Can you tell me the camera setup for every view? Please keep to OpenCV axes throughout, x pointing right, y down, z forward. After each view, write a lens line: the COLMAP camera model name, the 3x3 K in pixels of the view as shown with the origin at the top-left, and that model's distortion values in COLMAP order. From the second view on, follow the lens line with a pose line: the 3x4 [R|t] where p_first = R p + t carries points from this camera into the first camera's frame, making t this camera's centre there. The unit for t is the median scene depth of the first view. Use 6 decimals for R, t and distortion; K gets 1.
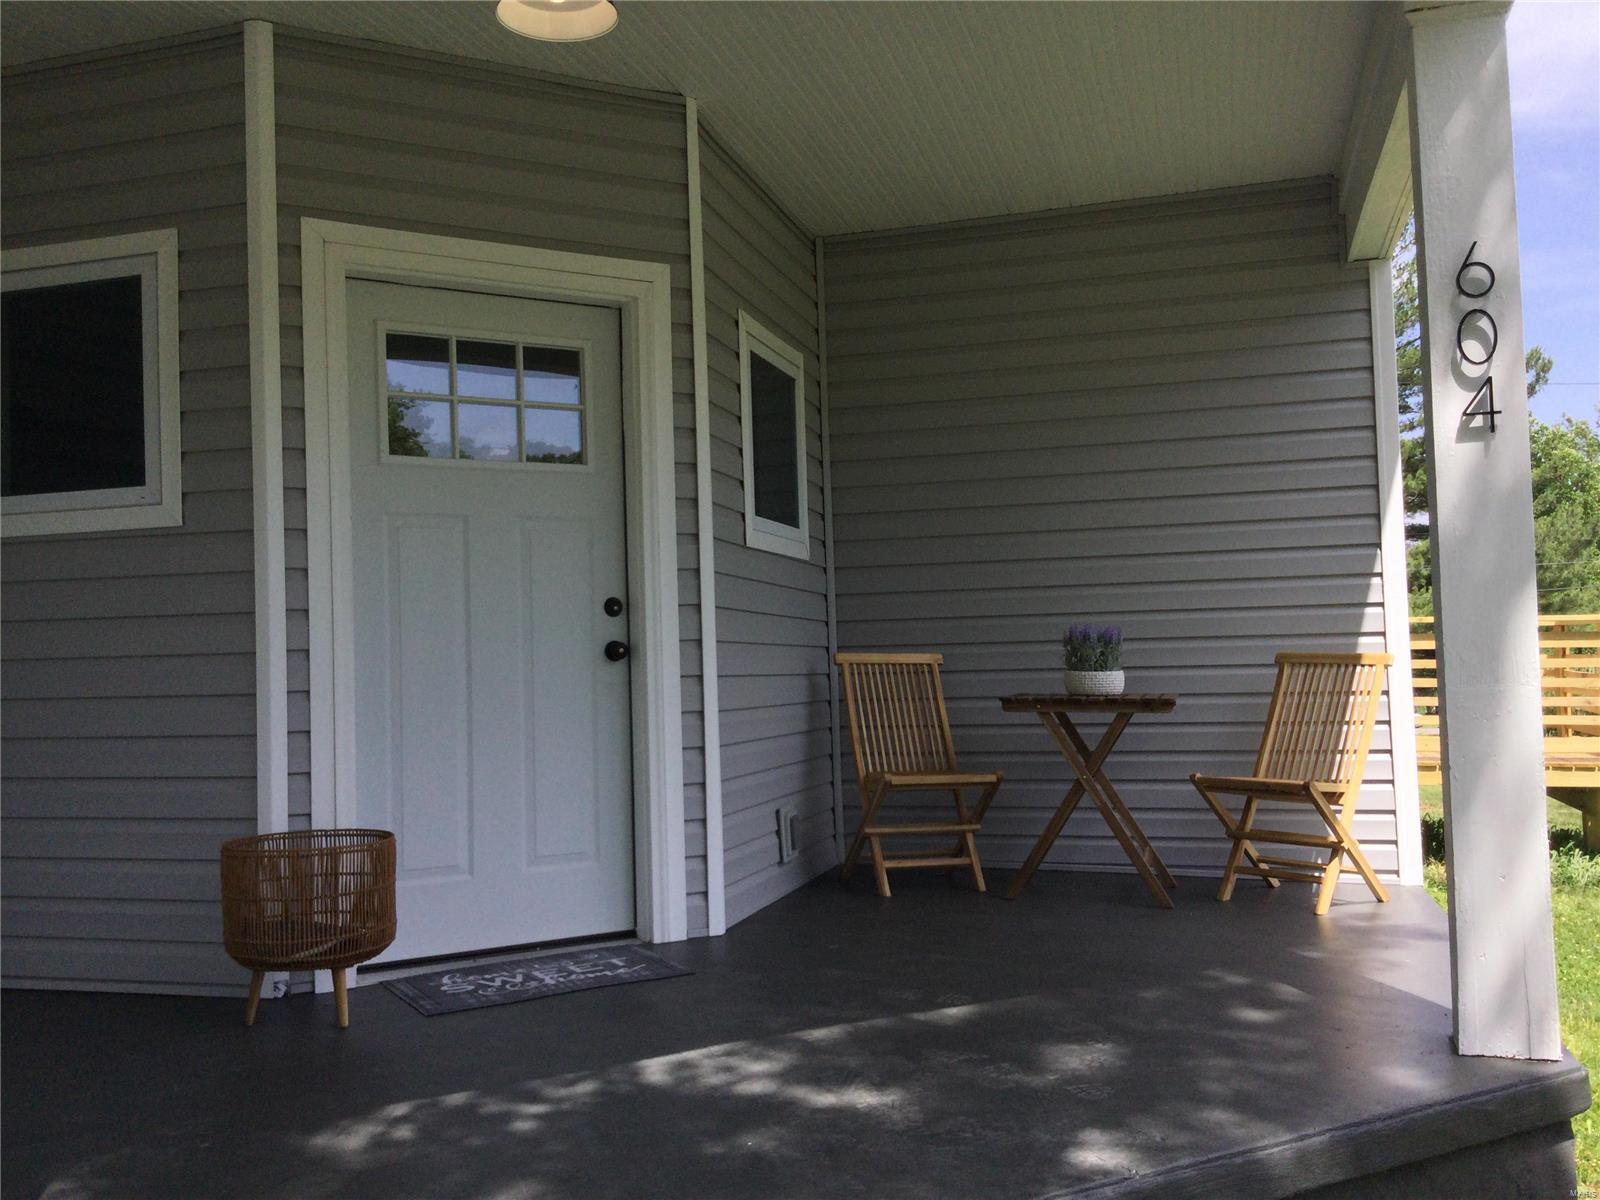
lens RADIAL K [[1470.8, 0, 808.9], [0, 1470.8, 596.7], [0, 0, 1]] dist [0.014572, 0.000000]
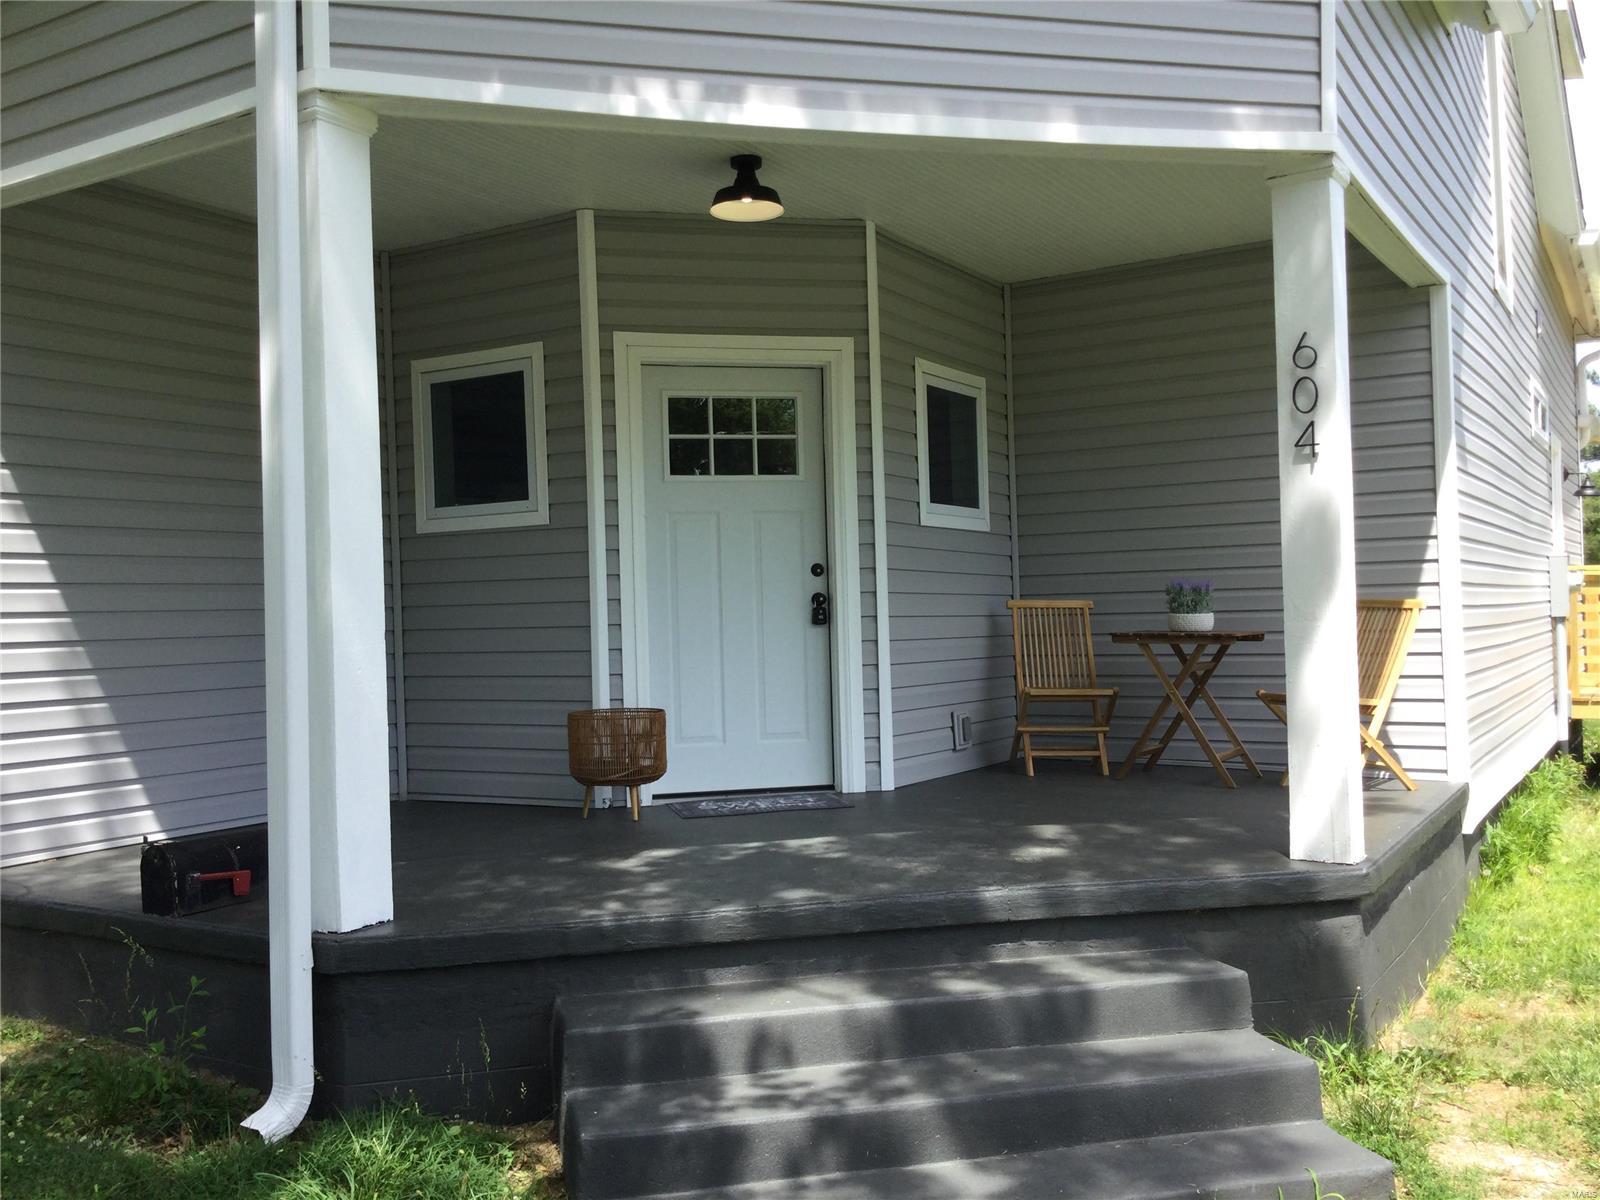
lens RADIAL K [[1470.8, 0, 791.6], [0, 1470.8, 602.2], [0, 0, 1]] dist [0.014572, 0.000000]
pose [[0.960146, -0.000863, -0.279499, 0.242693], [0.012326, 0.999153, 0.039256, -0.018152], [0.279228, -0.041137, 0.959343, -0.415255]]
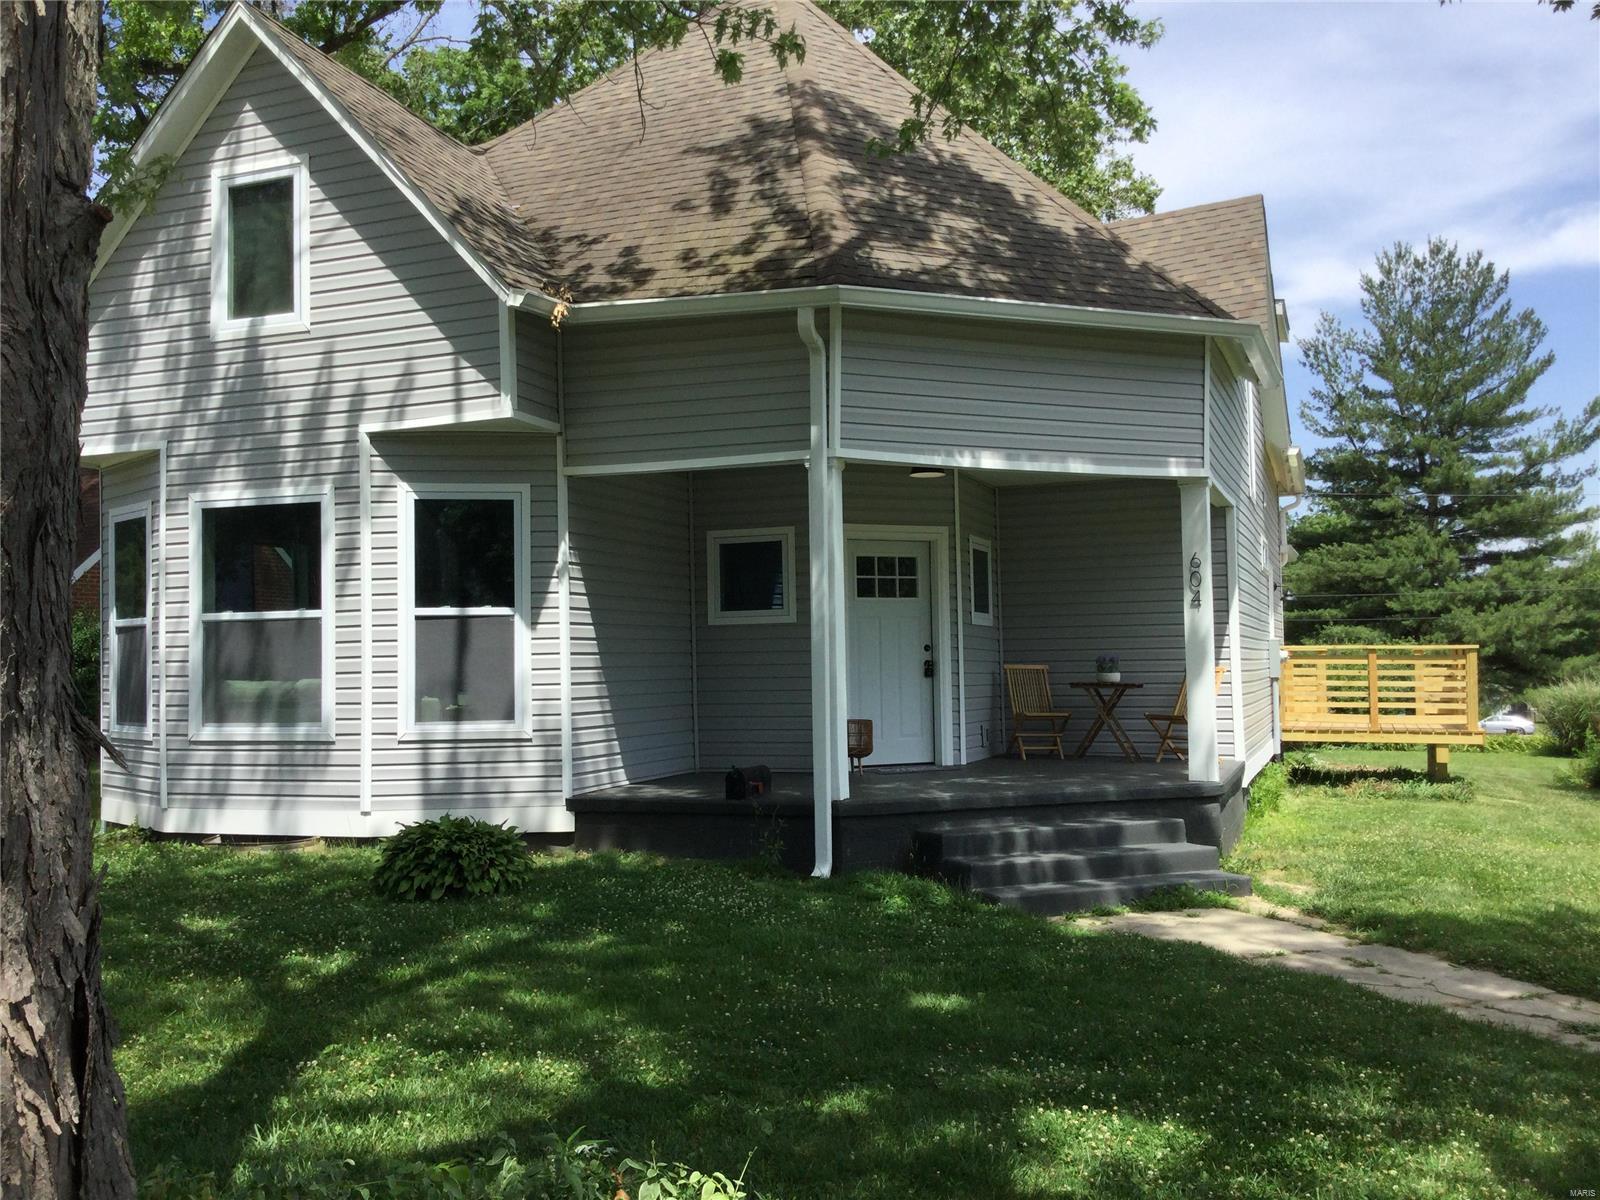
lens RADIAL K [[1470.8, 0, 788.4], [0, 1470.8, 600.5], [0, 0, 1]] dist [0.014572, 0.000000]
pose [[0.994892, 0.005404, -0.100797, -0.108105], [-0.005551, 0.999984, -0.001175, -0.074530], [0.100789, 0.001729, 0.994906, -1.729571]]
